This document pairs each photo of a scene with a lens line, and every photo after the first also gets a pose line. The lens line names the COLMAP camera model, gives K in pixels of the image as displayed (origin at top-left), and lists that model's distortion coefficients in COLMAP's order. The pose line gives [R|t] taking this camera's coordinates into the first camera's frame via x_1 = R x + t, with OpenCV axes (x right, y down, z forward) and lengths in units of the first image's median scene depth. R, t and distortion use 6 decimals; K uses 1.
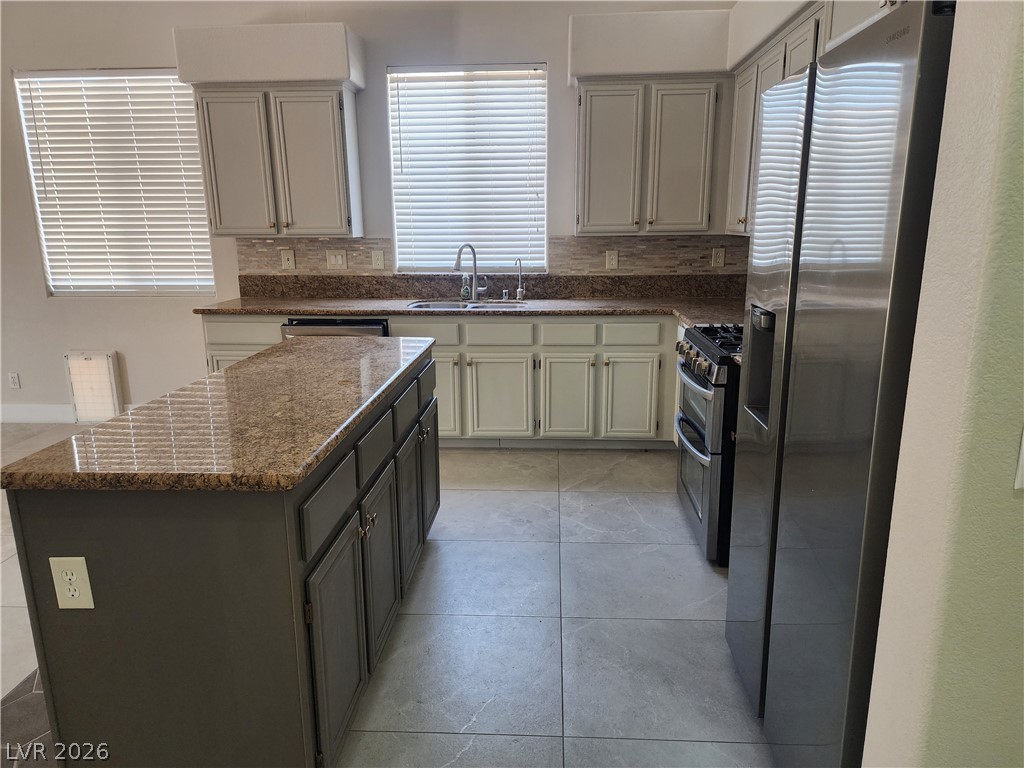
lens RADIAL K [[680.7, 0, 510.3], [0, 680.7, 381.8], [0, 0, 1]] dist [0.092489, -0.087045]
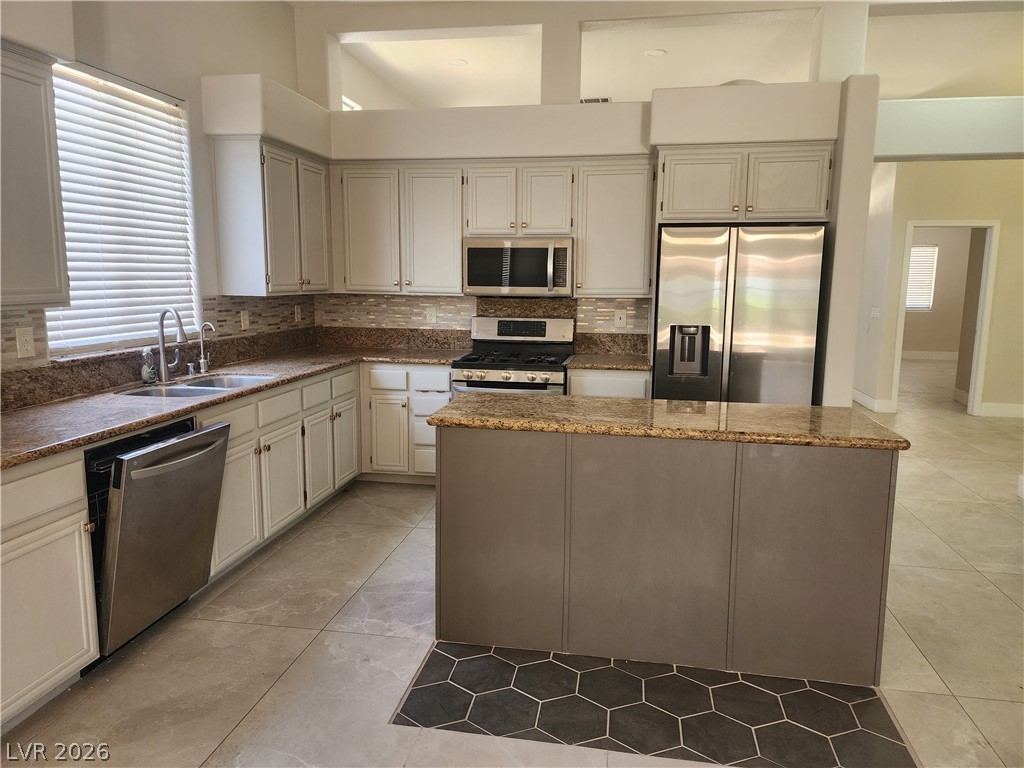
lens RADIAL K [[679.8, 0, 512.6], [0, 679.8, 382.1], [0, 0, 1]] dist [-0.000780, -0.000675]
pose [[0.113723, -0.141112, 0.983440, -0.753272], [0.227394, 0.967283, 0.112498, -0.117669], [-0.967140, 0.210835, 0.142090, 0.530494]]
